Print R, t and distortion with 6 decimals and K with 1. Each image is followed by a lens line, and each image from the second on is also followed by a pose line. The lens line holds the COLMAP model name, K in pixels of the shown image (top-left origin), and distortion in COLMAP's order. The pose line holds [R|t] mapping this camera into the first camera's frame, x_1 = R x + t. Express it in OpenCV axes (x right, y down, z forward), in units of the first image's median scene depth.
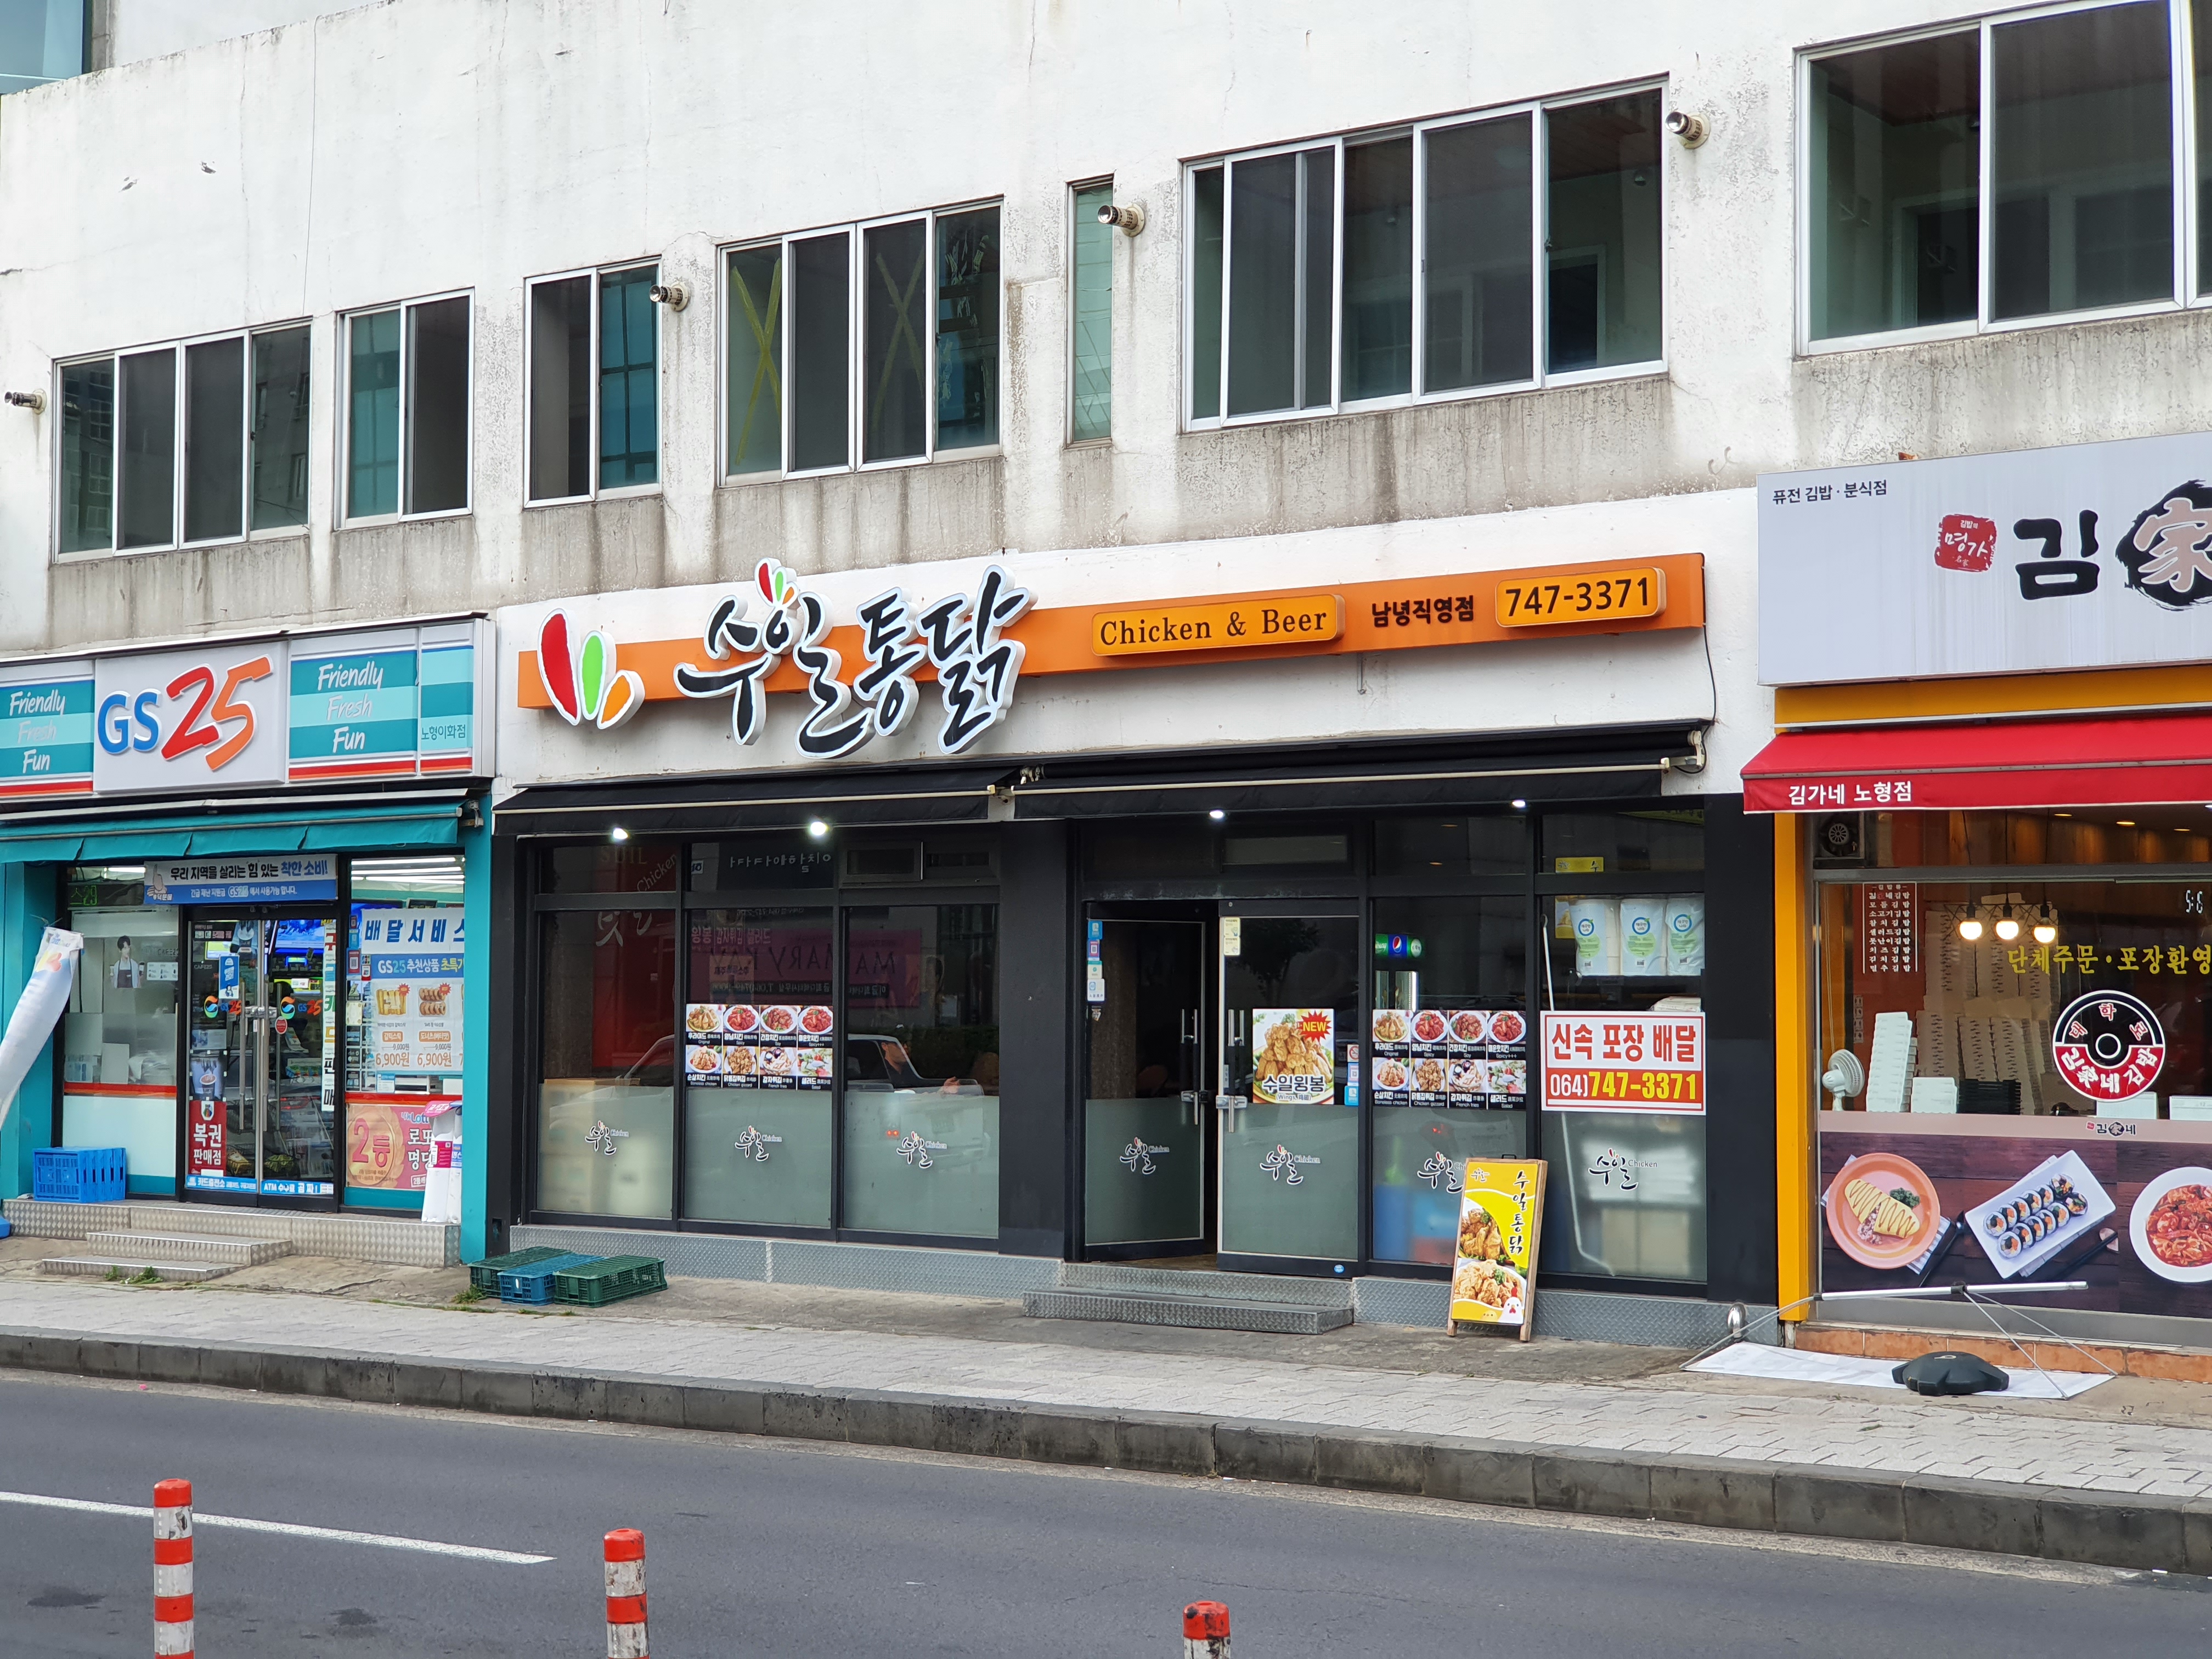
lens RADIAL K [[3383.9, 0, 1101.7], [0, 3383.9, 933.5], [0, 0, 1]] dist [0.317585, 0.009428]
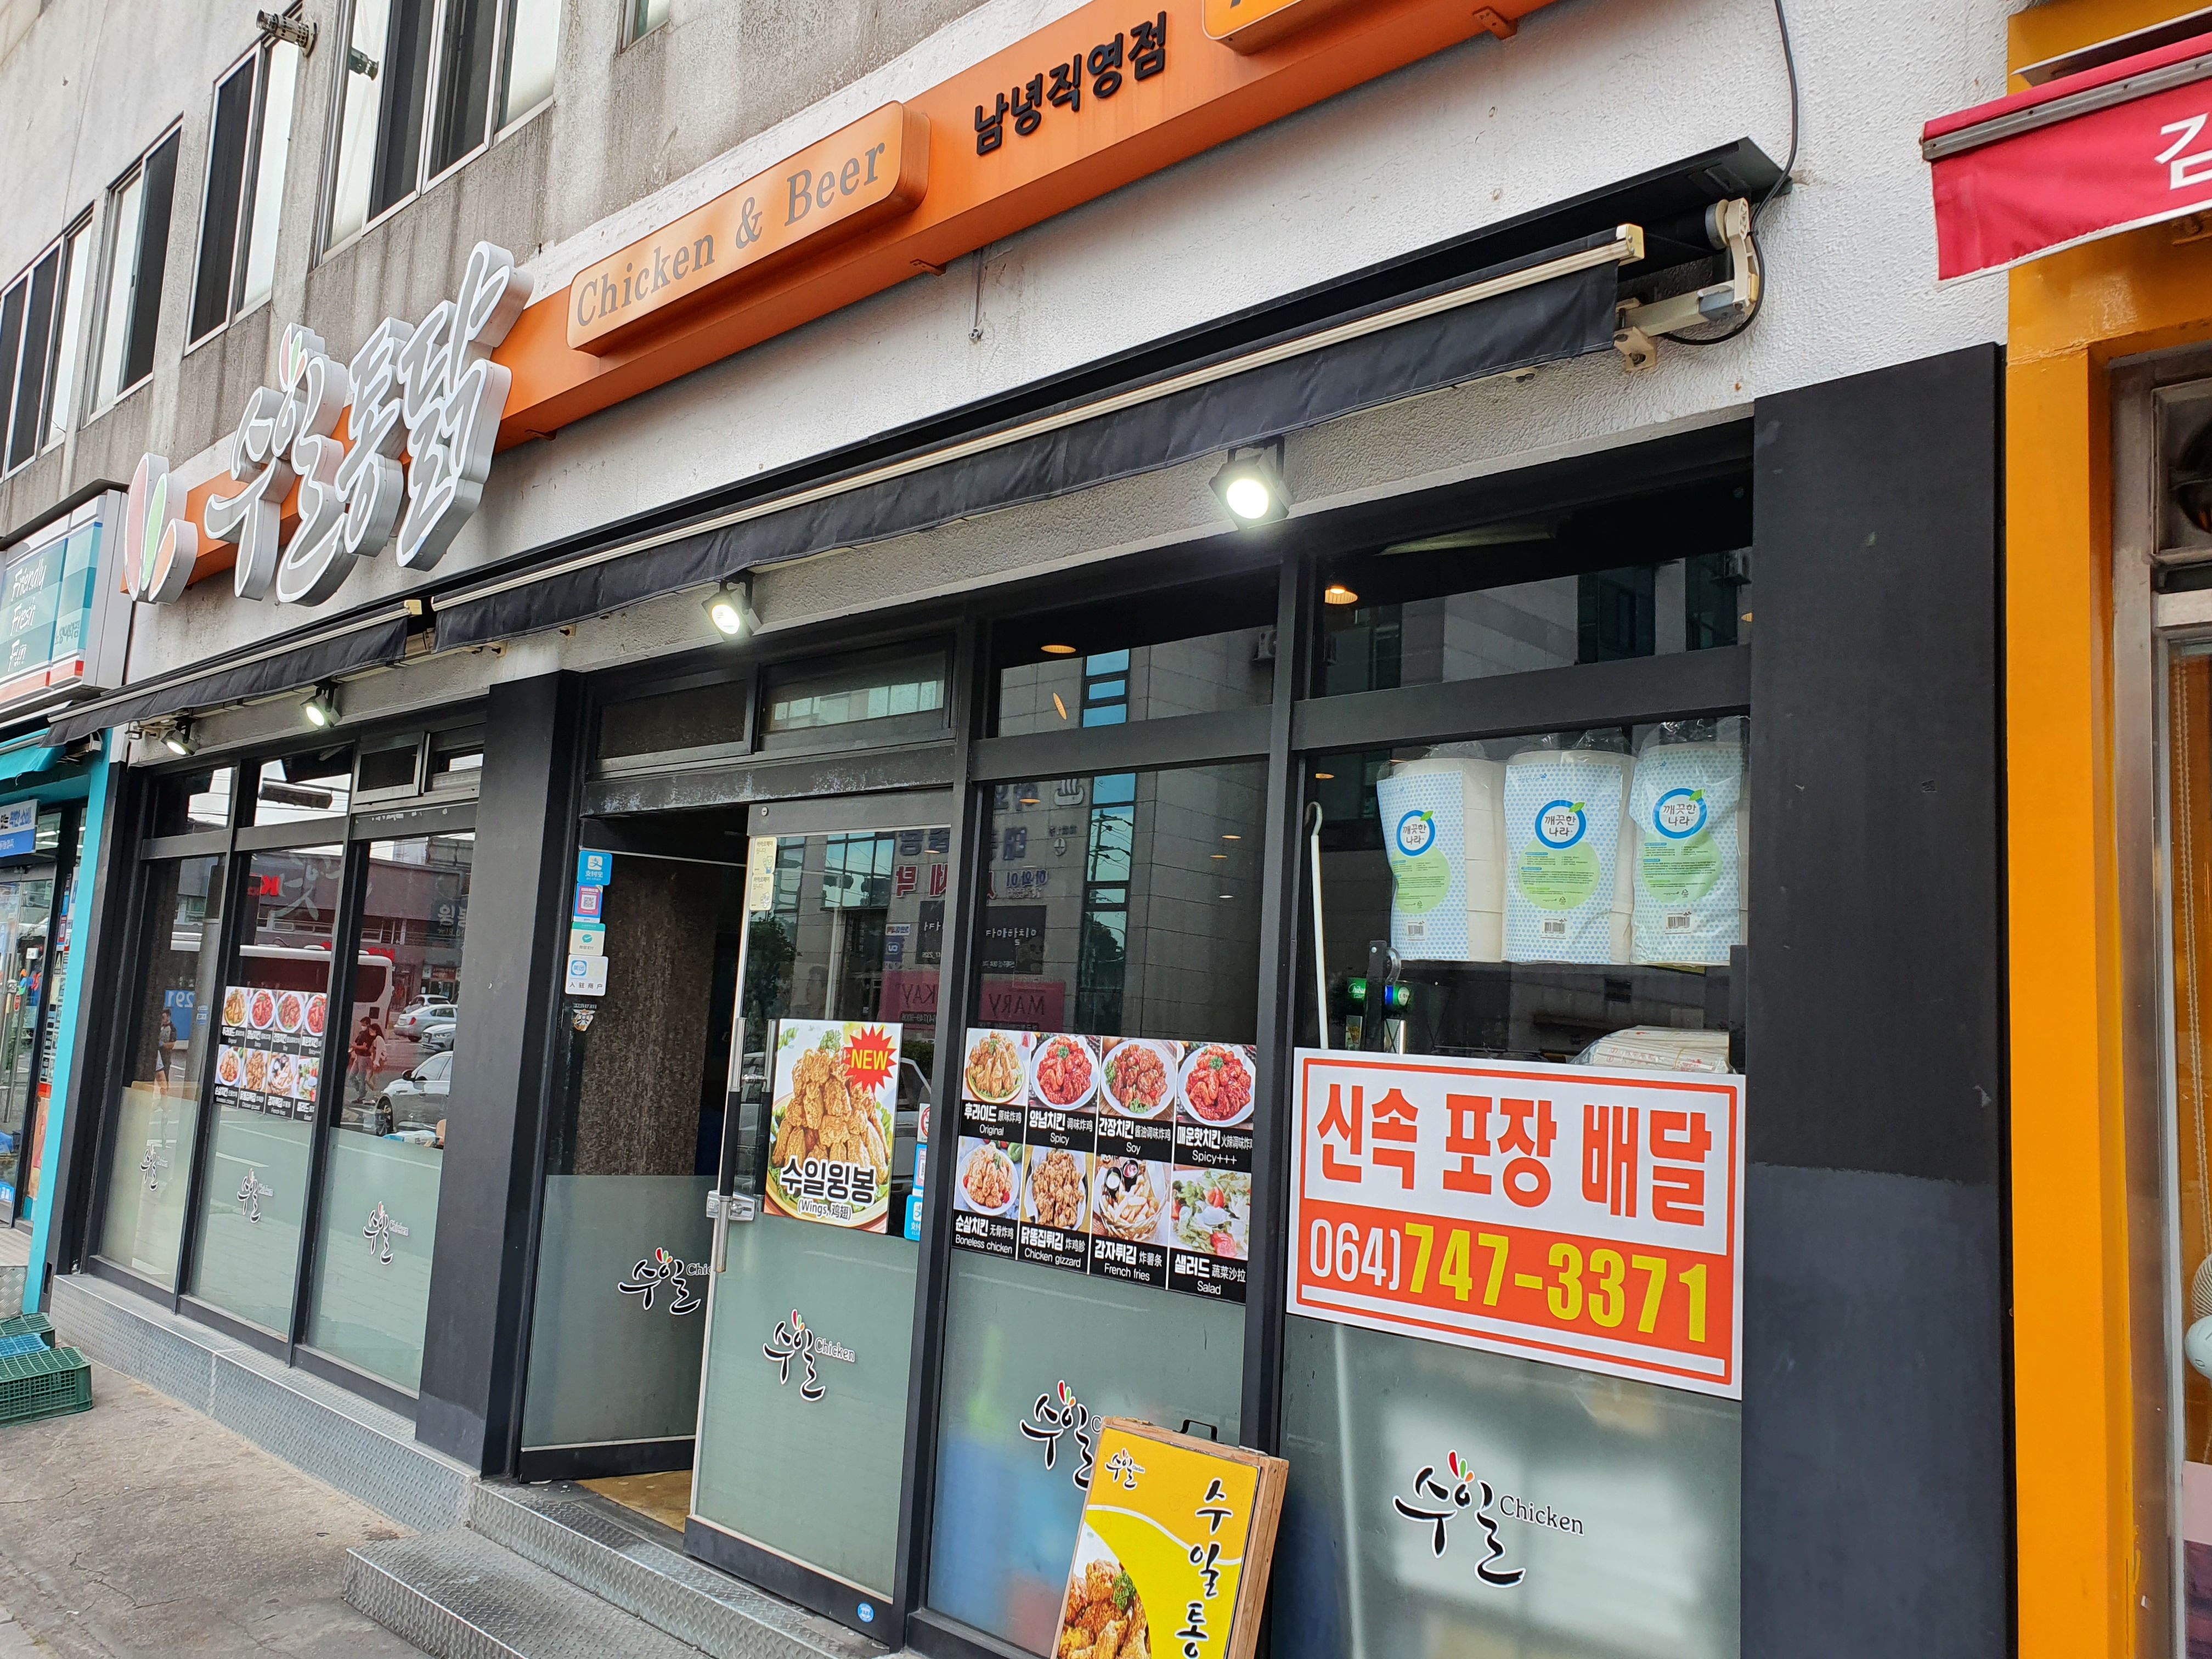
lens RADIAL K [[1740.6, 0, 1113.4], [0, 1740.6, 841.8], [0, 0, 1]] dist [0.011779, -0.006290]
pose [[0.988902, 0.038411, -0.143519, 0.136232], [-0.052147, 0.994280, -0.093204, 0.019079], [0.139118, 0.099654, 0.985249, 0.802436]]
